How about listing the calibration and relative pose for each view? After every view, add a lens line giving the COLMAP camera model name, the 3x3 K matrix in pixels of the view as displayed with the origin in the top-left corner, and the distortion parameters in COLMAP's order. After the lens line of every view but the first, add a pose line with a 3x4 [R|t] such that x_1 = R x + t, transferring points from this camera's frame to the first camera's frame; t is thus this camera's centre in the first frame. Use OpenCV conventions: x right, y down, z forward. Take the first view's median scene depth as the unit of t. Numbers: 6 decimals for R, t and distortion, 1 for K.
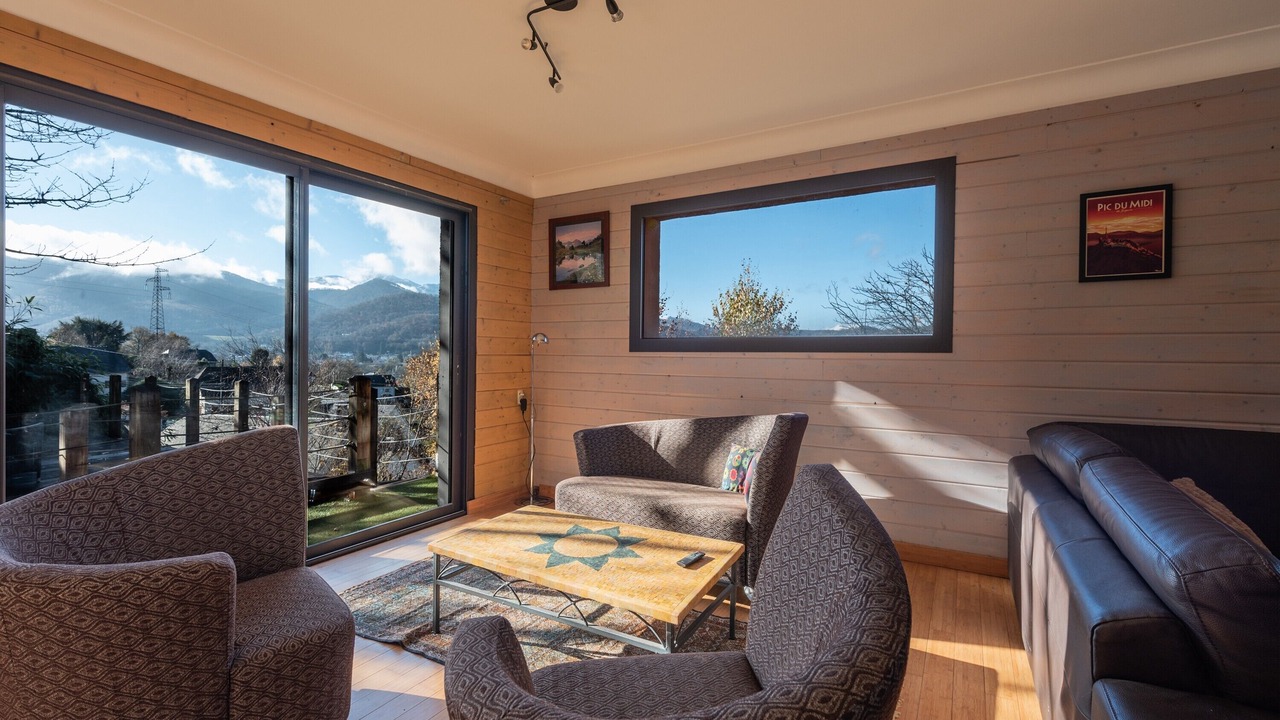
lens RADIAL K [[566.2, 0, 636.7], [0, 566.2, 351.1], [0, 0, 1]] dist [0.005360, -0.001398]
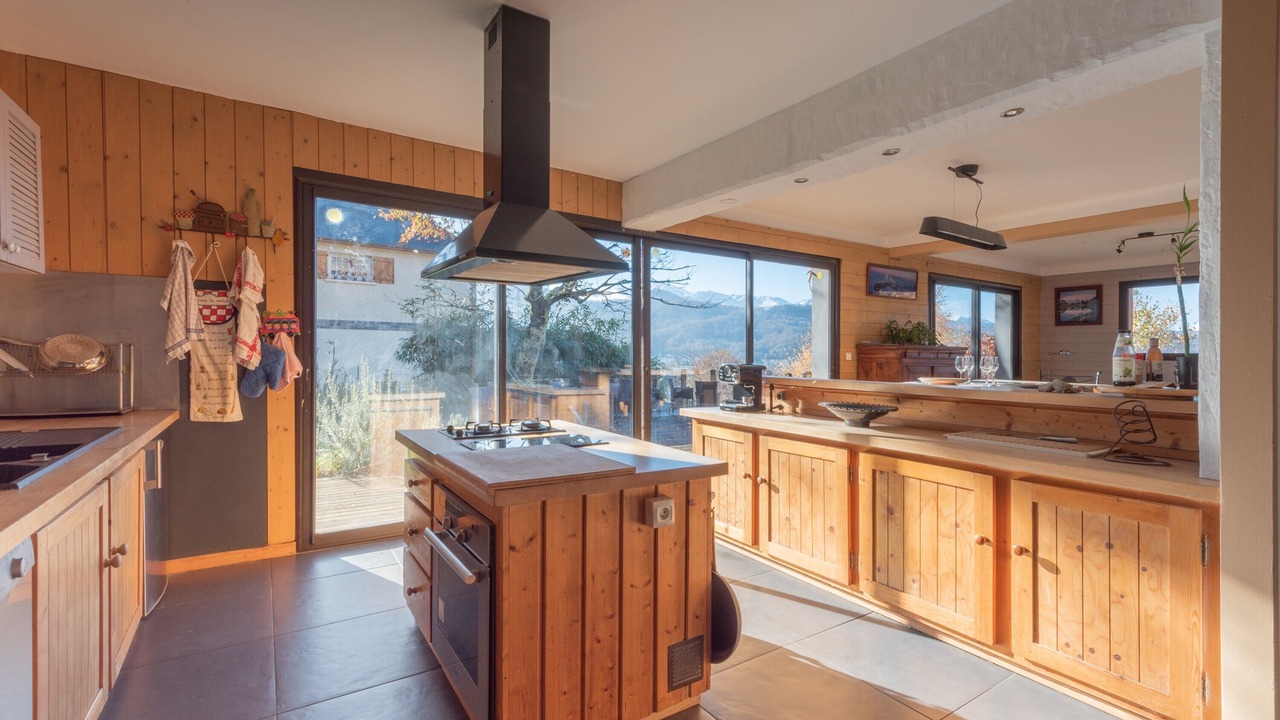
lens RADIAL K [[566.2, 0, 645.4], [0, 566.2, 356.3], [0, 0, 1]] dist [0.005360, -0.001398]
pose [[0.897898, 0.009882, -0.440093, -0.611333], [-0.009094, 0.999951, 0.003899, -0.002280], [0.440110, 0.000501, 0.897944, -1.438511]]
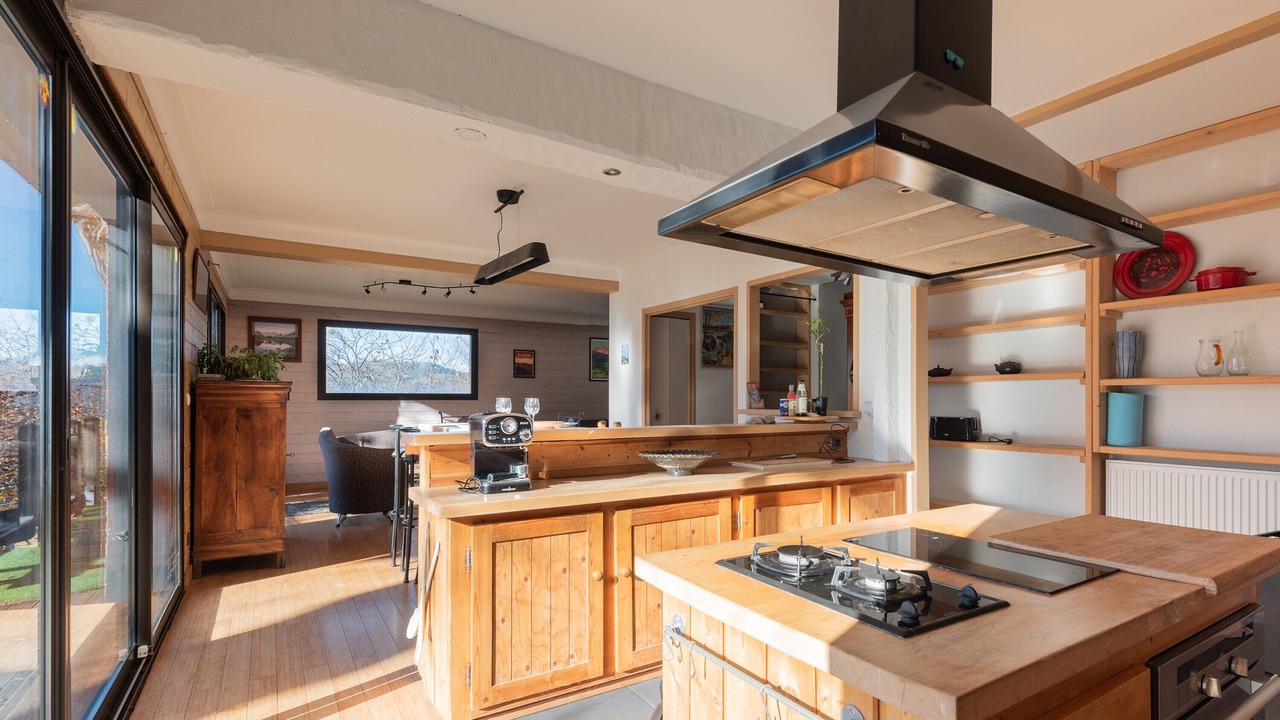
lens RADIAL K [[632.1, 0, 698.4], [0, 632.1, 395.4], [0, 0, 1]] dist [0.001249, 0.000242]
pose [[0.426441, 0.003168, 0.904510, -1.362307], [0.001682, 0.999989, -0.004295, -0.002823], [-0.904514, 0.003353, 0.426431, -0.993229]]
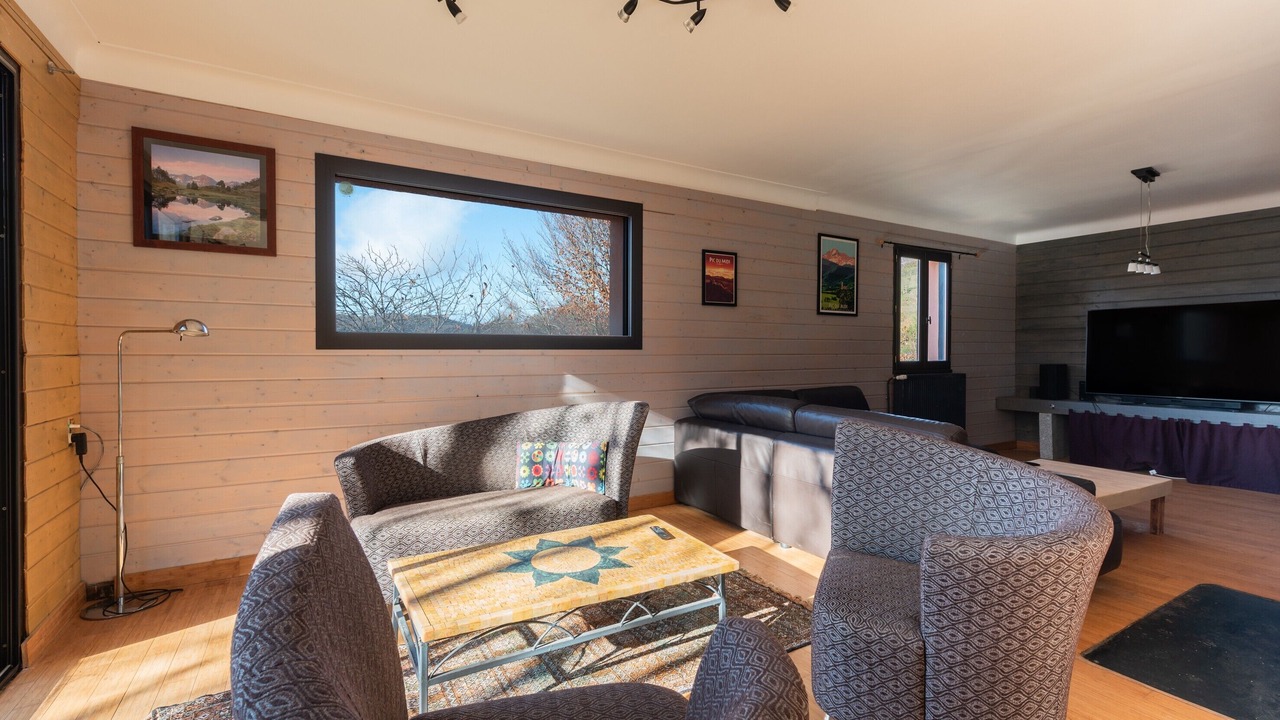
lens RADIAL K [[566.2, 0, 640.4], [0, 566.2, 357.7], [0, 0, 1]] dist [0.005360, -0.001398]
pose [[0.476087, -0.014754, 0.879275, -0.481998], [-0.000067, 0.999859, 0.016813, -0.000053], [-0.879398, -0.008063, 0.476019, 0.275379]]
